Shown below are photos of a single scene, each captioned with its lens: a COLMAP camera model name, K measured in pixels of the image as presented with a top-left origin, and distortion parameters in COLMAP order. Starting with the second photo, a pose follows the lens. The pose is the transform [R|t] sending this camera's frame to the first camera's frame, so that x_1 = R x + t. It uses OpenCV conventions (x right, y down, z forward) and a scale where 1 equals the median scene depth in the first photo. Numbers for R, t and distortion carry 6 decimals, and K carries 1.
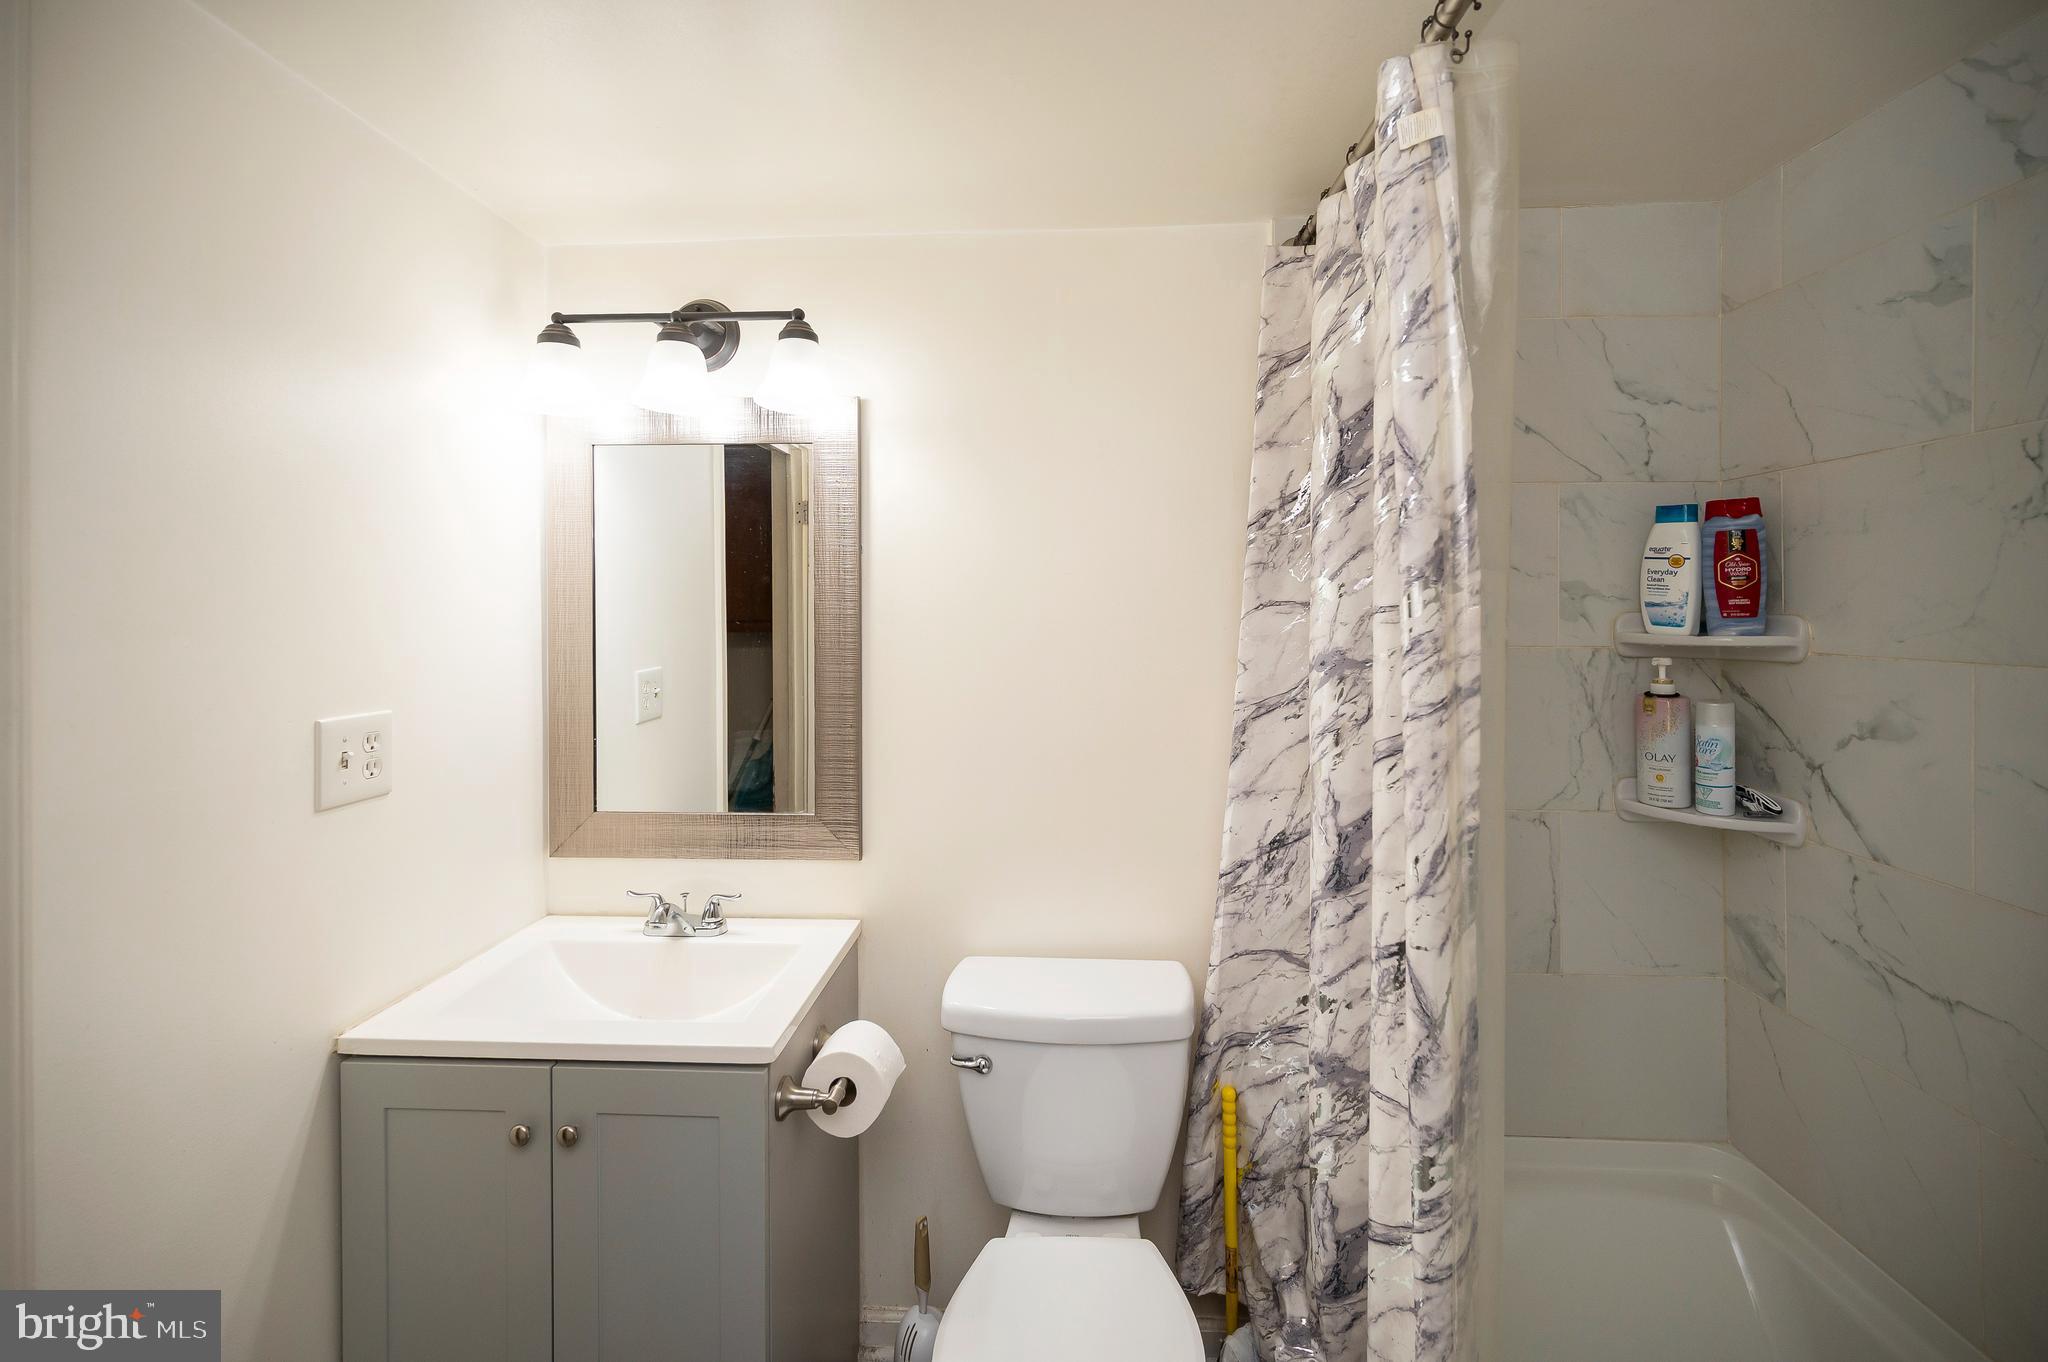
lens RADIAL K [[820.8, 0, 1023.8], [0, 820.8, 609.1], [0, 0, 1]] dist [0.001062, -0.000075]
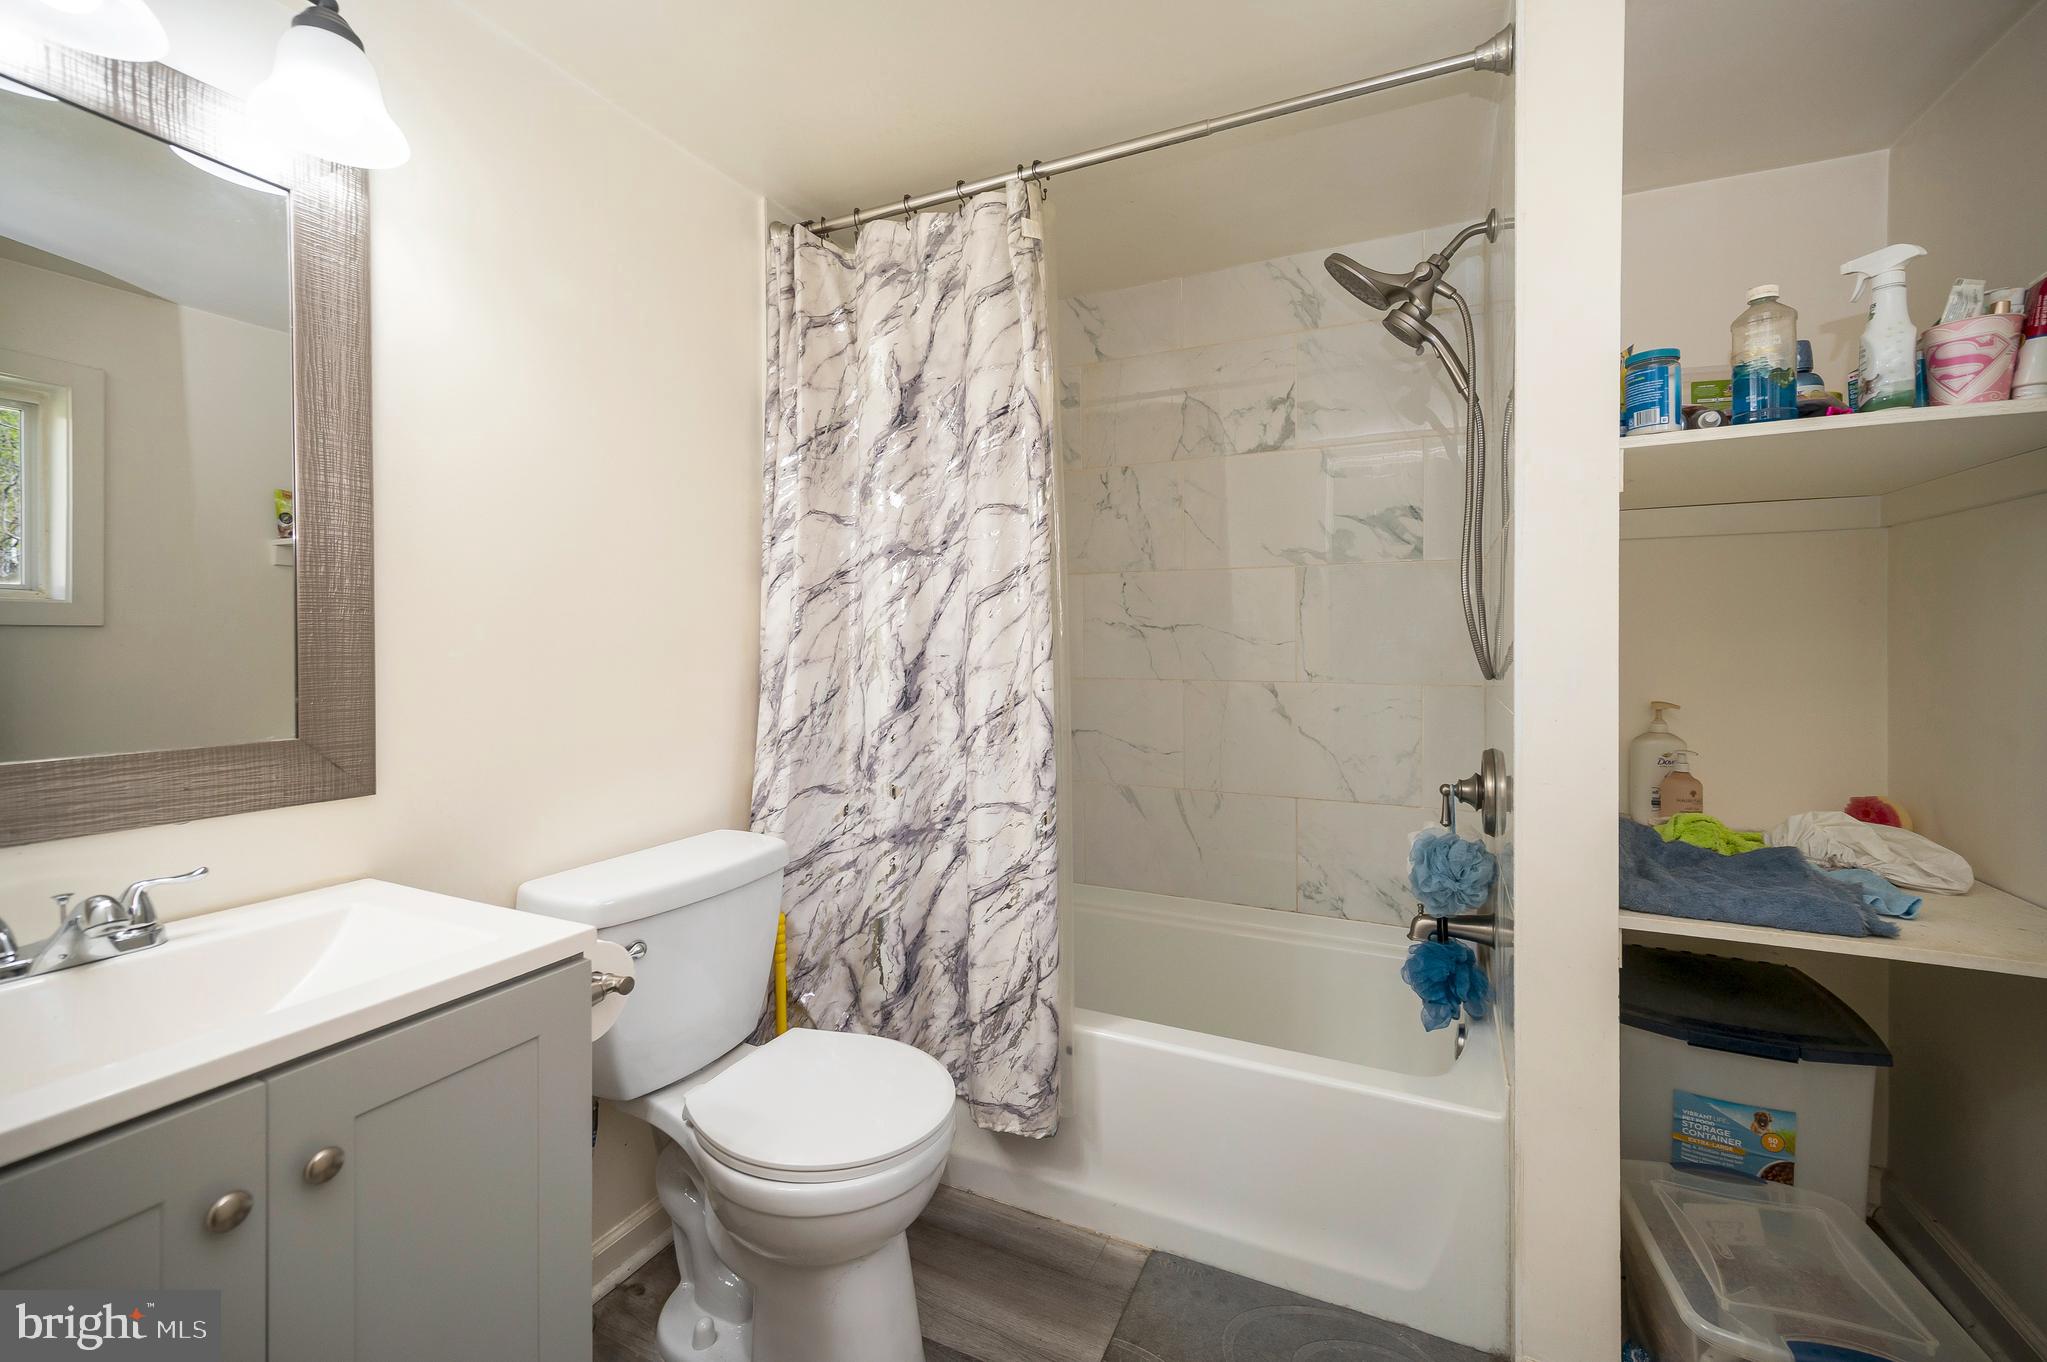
lens RADIAL K [[813.8, 0, 1026.7], [0, 813.8, 631.5], [0, 0, 1]] dist [0.001081, -0.000152]
pose [[0.390358, 0.013004, 0.920571, -0.815361], [-0.006536, 0.999914, -0.011353, 0.214801], [-0.920640, -0.001585, 0.390409, 0.243988]]
